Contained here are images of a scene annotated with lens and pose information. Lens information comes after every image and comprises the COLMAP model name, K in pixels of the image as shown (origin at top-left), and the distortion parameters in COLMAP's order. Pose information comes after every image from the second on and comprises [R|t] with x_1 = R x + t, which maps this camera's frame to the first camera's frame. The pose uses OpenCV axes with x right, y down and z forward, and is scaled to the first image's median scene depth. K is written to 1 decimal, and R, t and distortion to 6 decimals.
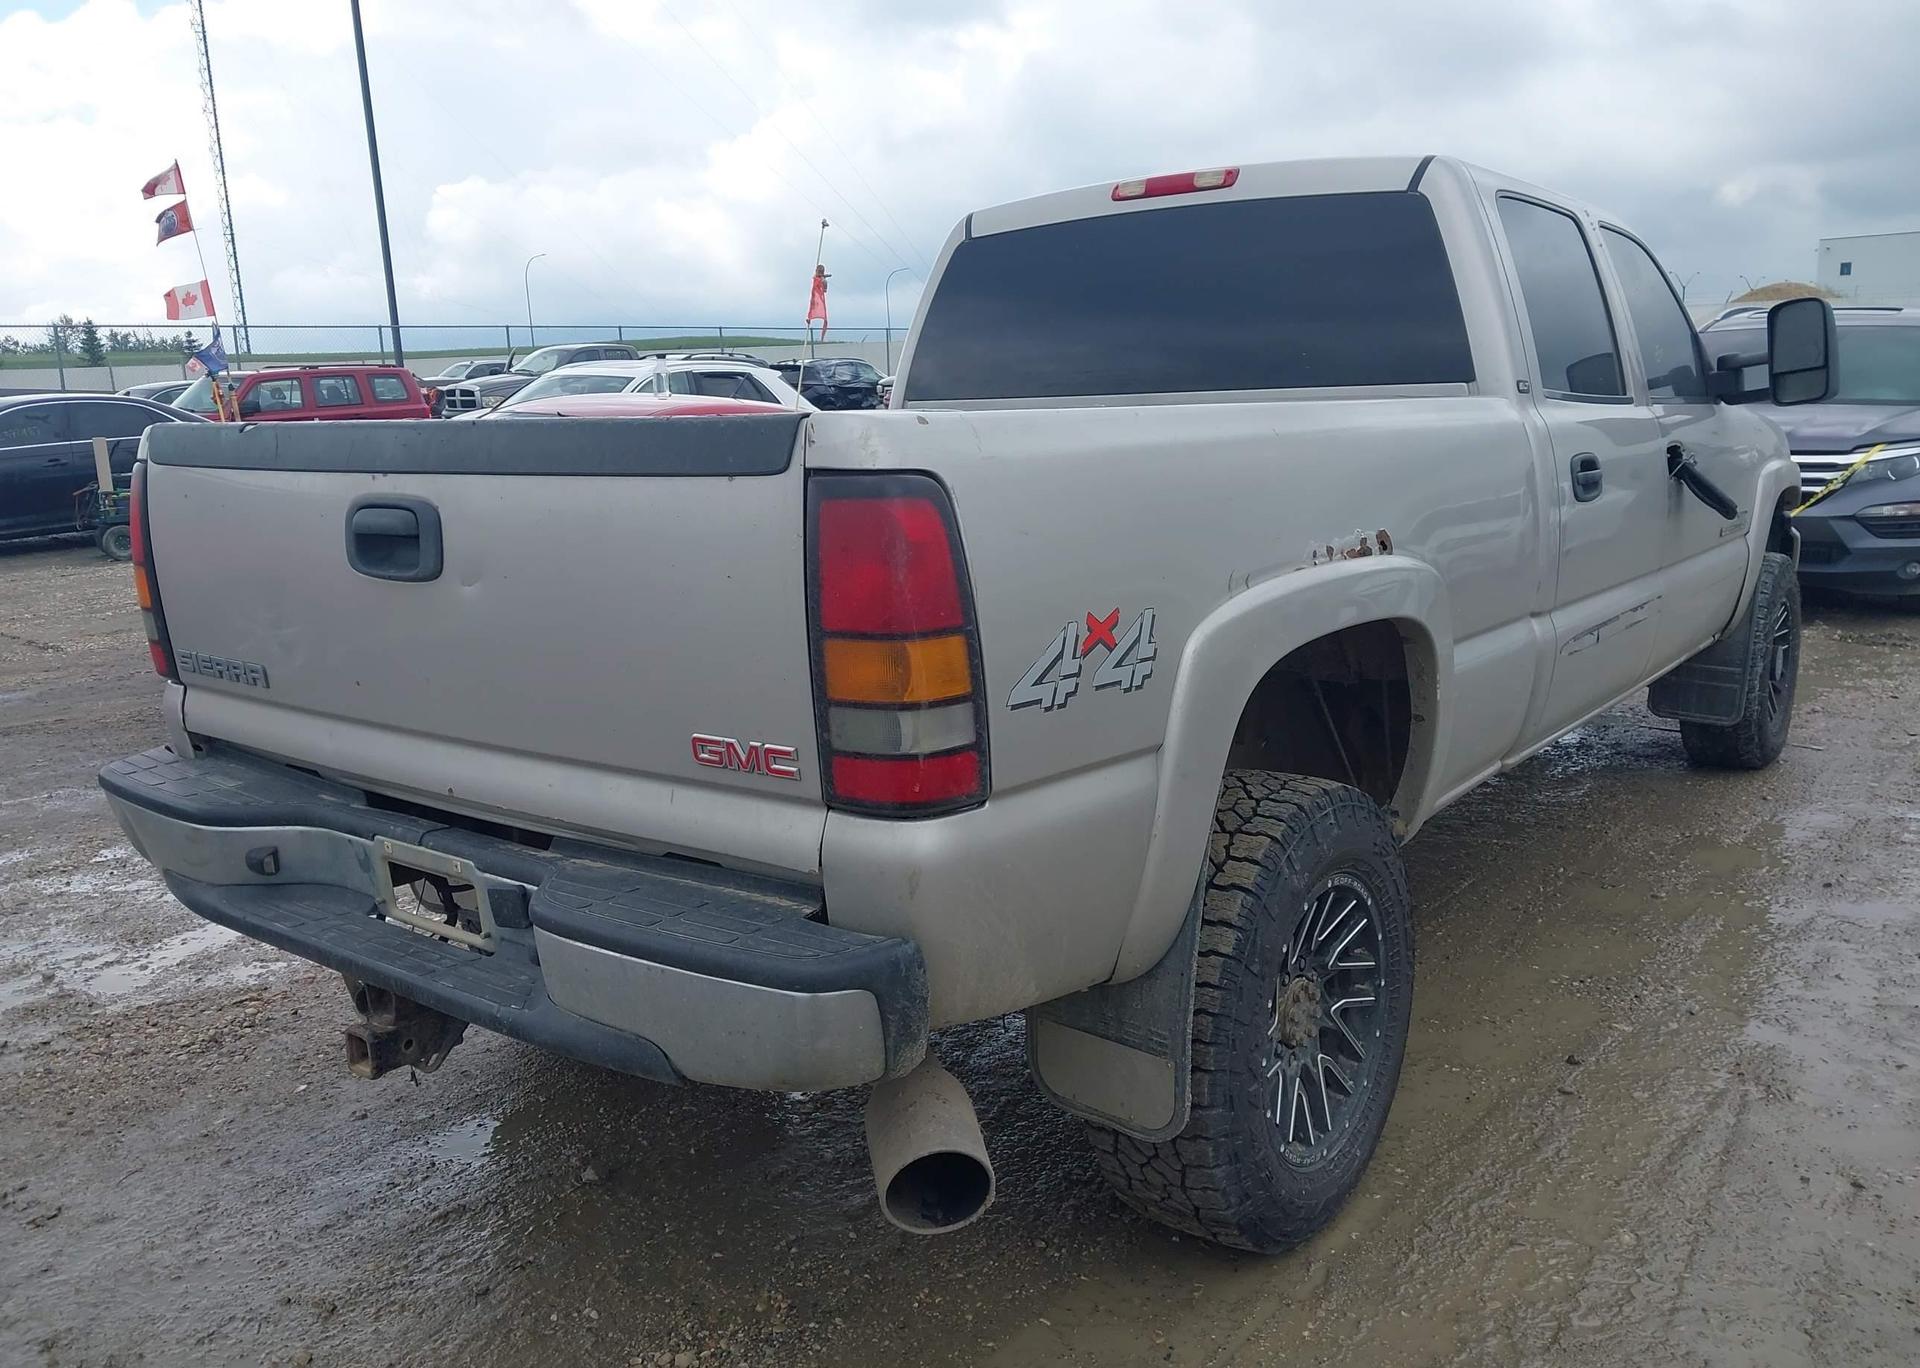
lens RADIAL K [[1493.4, 0, 953.1], [0, 1493.4, 727.7], [0, 0, 1]] dist [0.054231, -0.063882]
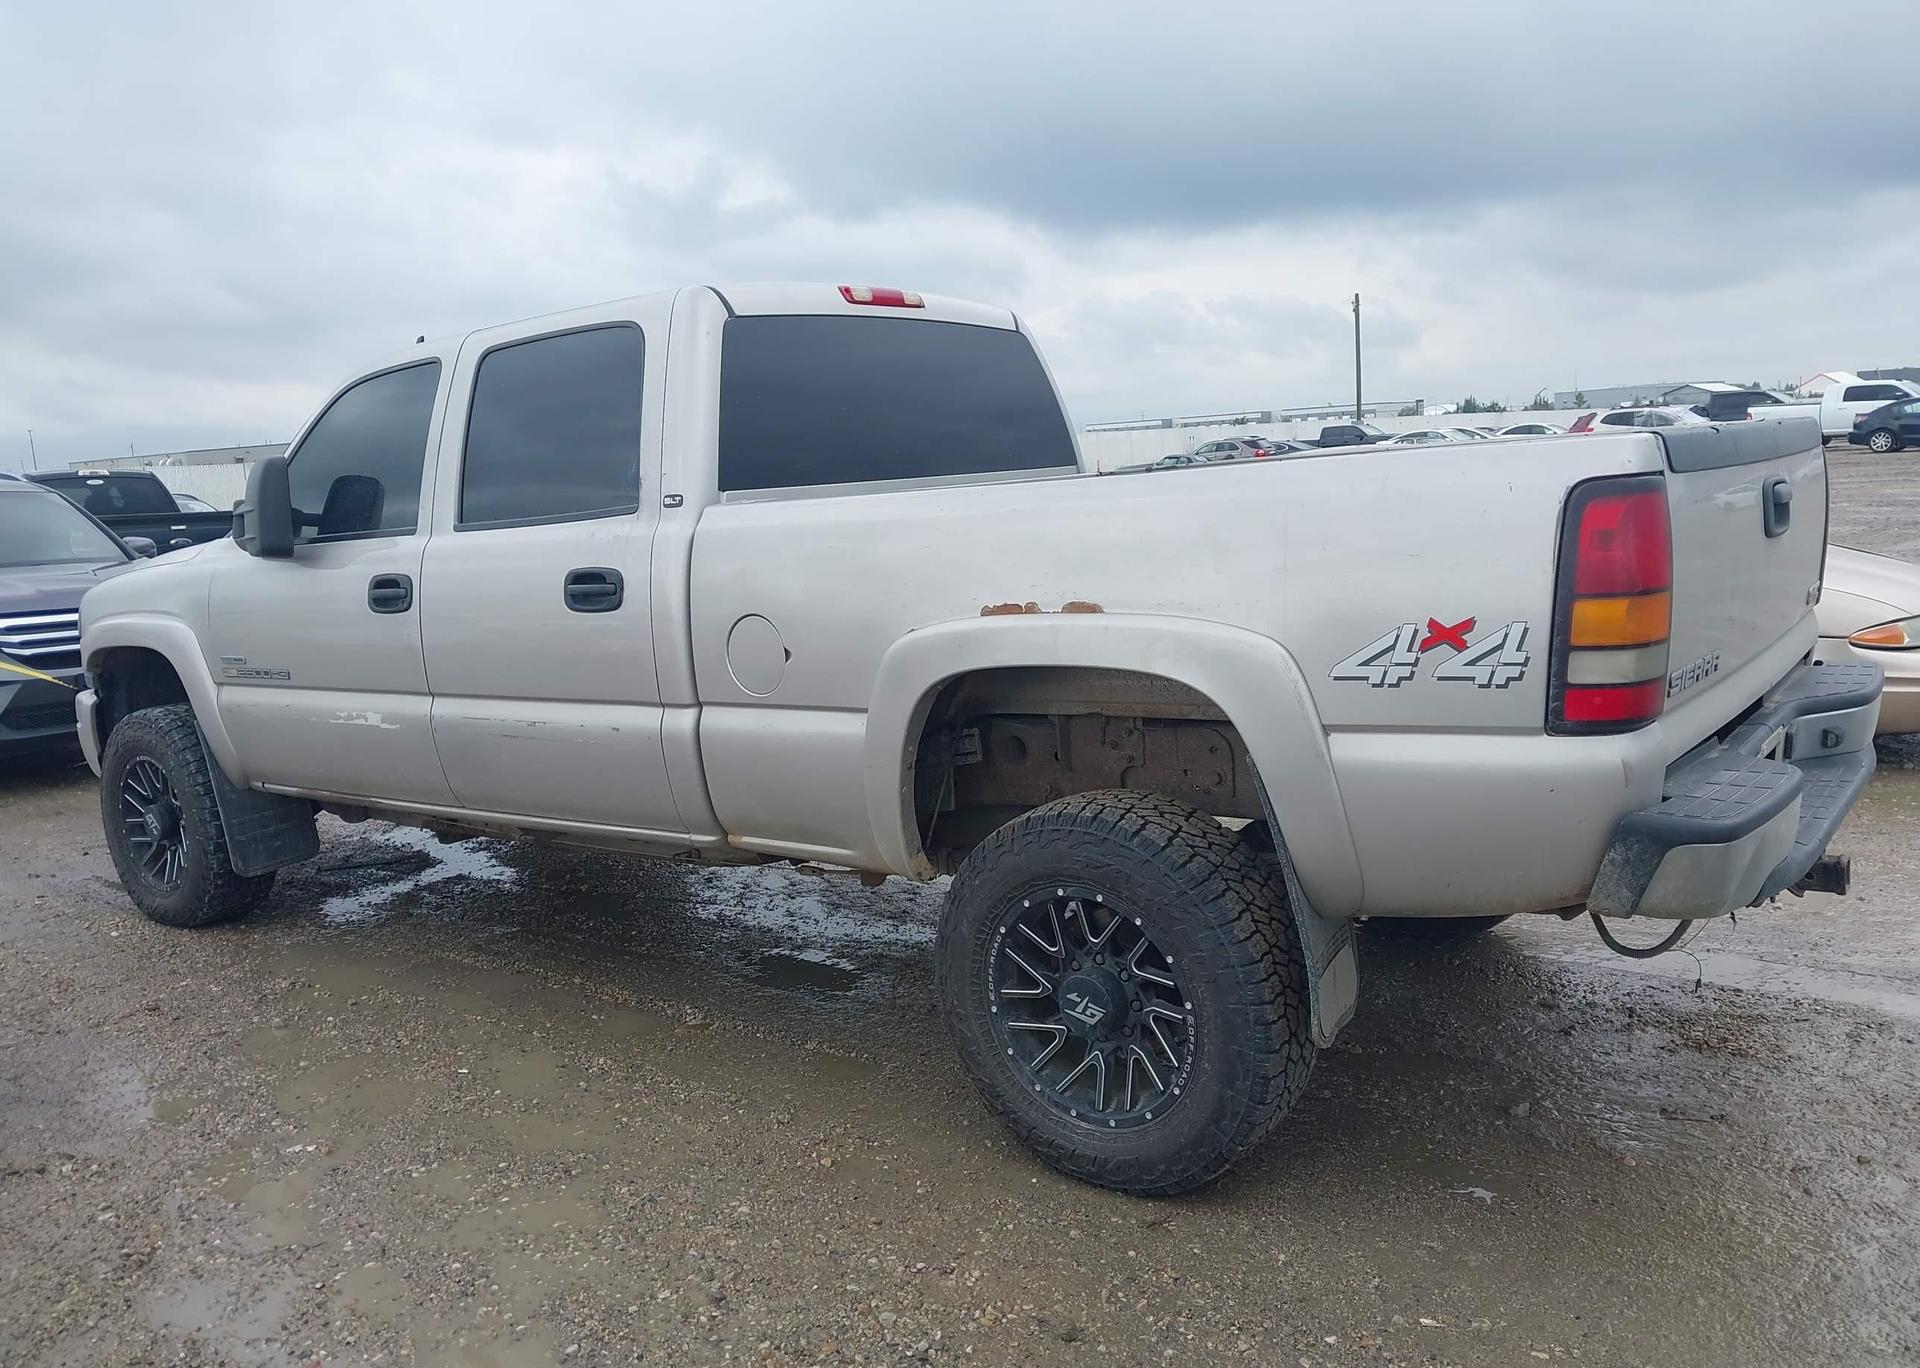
lens RADIAL K [[1476.8, 0, 953.0], [0, 1476.8, 731.2], [0, 0, 1]] dist [0.131983, -0.213931]
pose [[-0.000253, -0.147530, 0.989058, -1.481960], [0.280730, 0.949274, 0.141667, -0.282763], [-0.959787, 0.277694, 0.041176, 1.446378]]
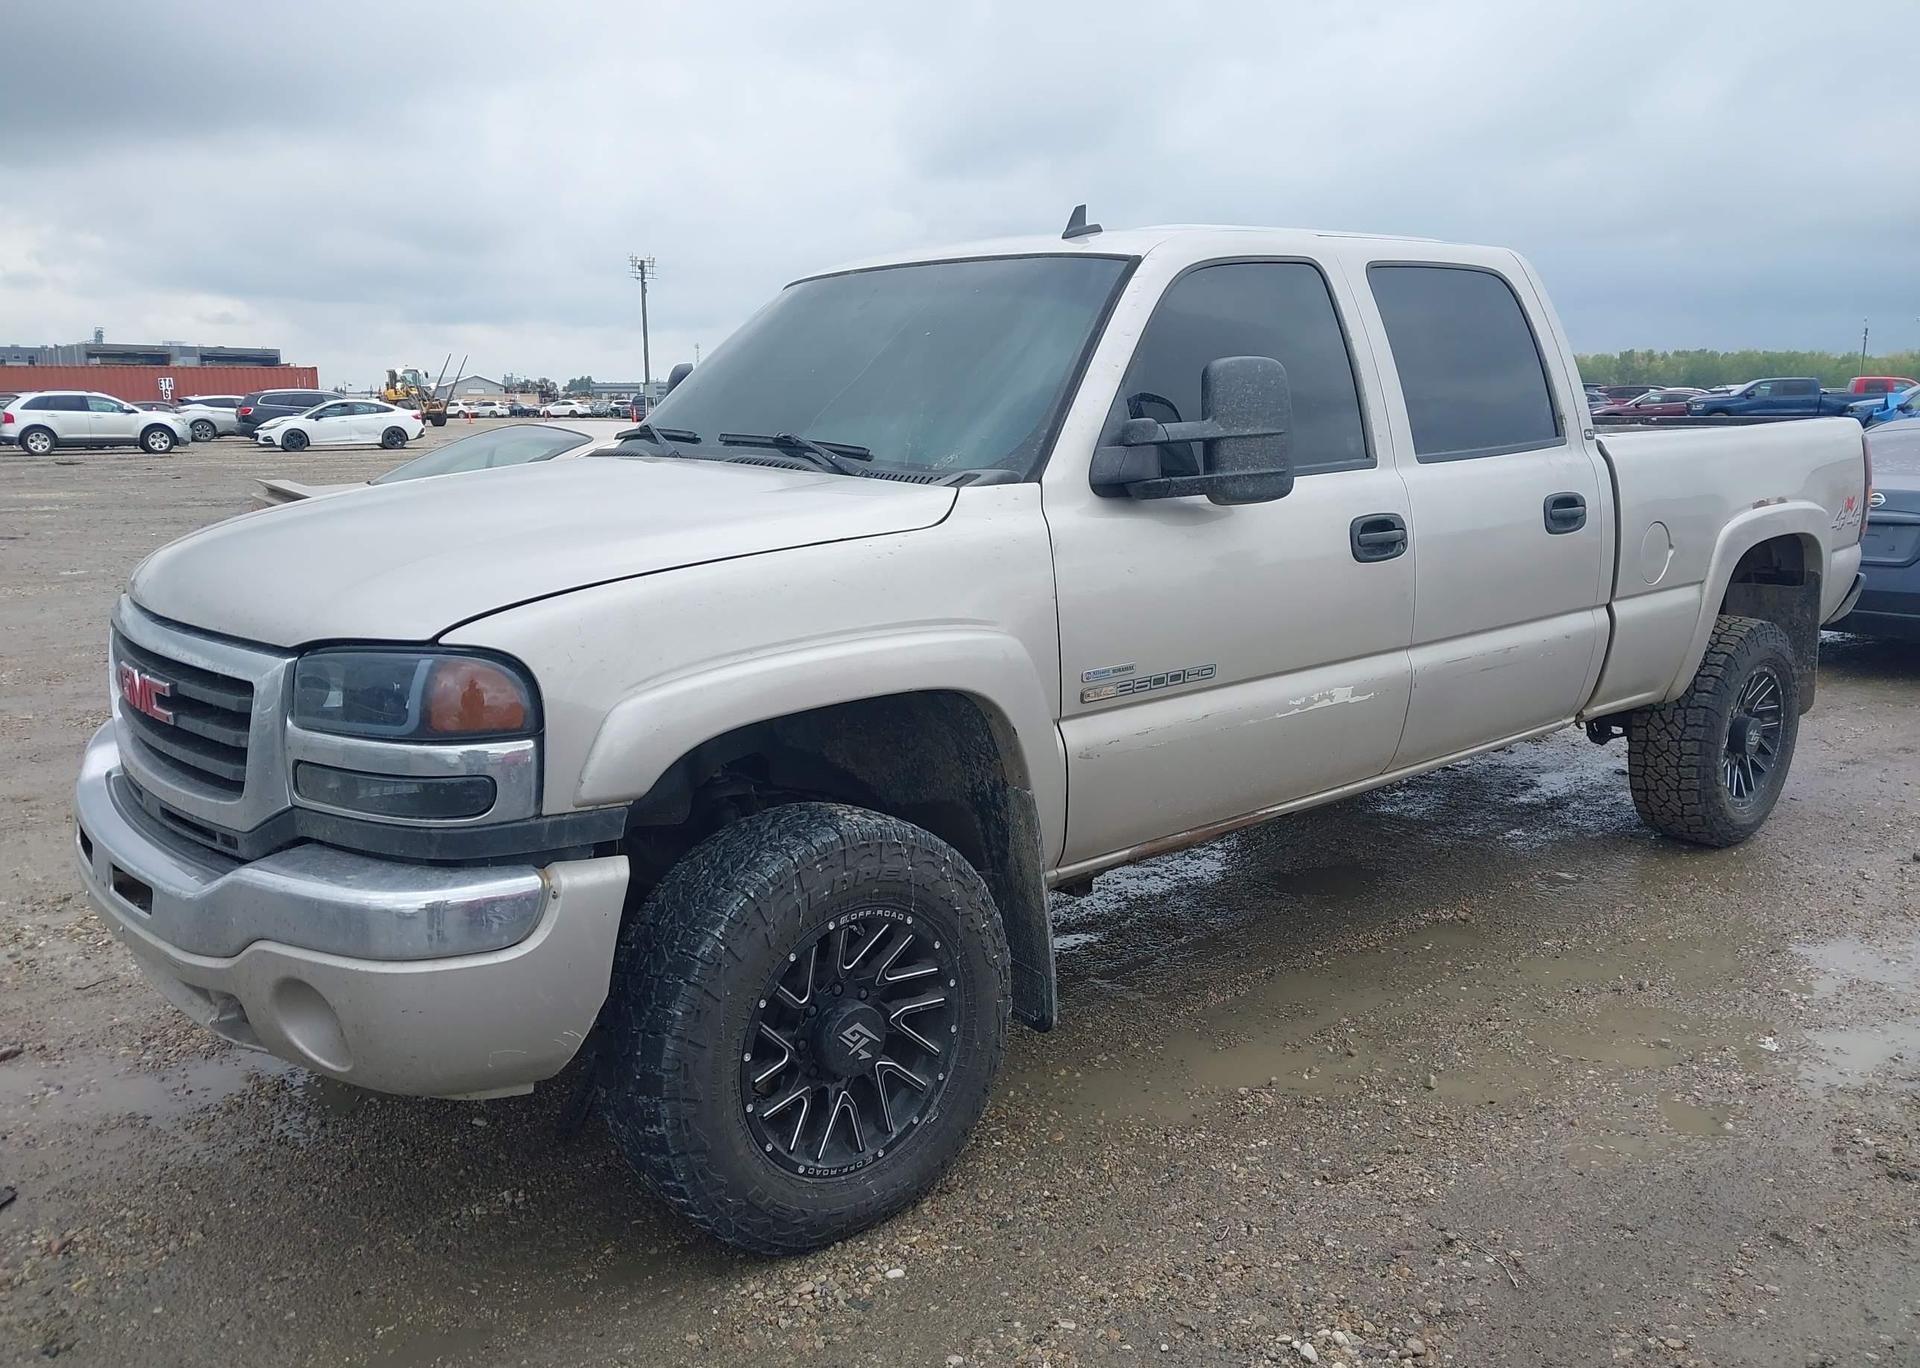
lens RADIAL K [[1493.4, 0, 953.1], [0, 1493.4, 727.7], [0, 0, 1]] dist [0.054231, -0.063882]
pose [[-0.977540, -0.012868, 0.210357, 0.268107], [0.076776, 0.907801, 0.412313, -0.815541], [-0.196268, 0.419203, -0.886424, 3.468217]]
